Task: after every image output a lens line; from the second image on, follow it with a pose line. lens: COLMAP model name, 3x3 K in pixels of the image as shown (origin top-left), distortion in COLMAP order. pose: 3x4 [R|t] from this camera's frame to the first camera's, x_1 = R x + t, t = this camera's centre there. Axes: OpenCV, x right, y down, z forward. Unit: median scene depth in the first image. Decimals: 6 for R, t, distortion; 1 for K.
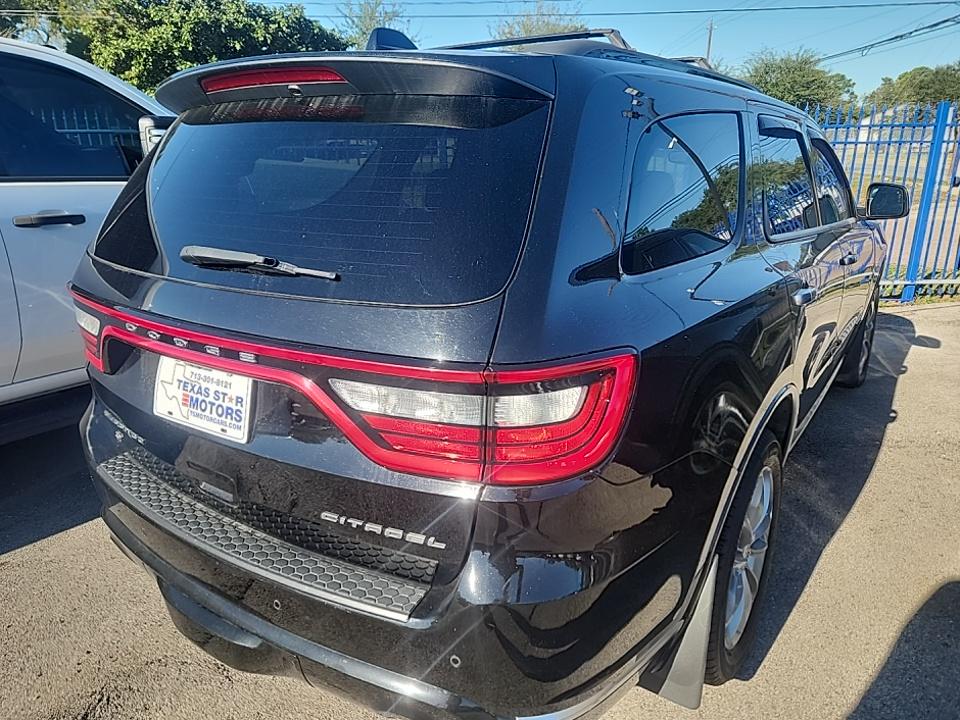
lens RADIAL K [[659.3, 0, 480.0], [0, 659.3, 360.0], [0, 0, 1]] dist [0.043113, -0.002032]
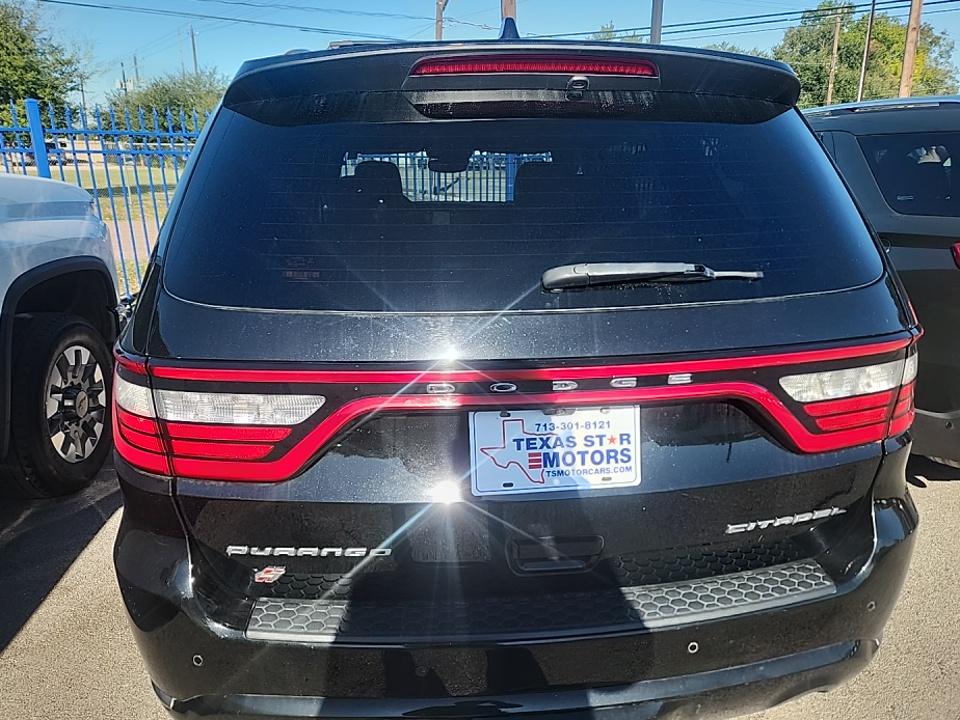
lens RADIAL K [[659.3, 0, 480.0], [0, 659.3, 360.0], [0, 0, 1]] dist [0.043113, -0.002032]
pose [[0.780493, -0.188412, 0.596097, -0.985715], [0.201311, 0.978462, 0.045684, -0.112696], [-0.591866, 0.084345, 0.801611, 0.408452]]
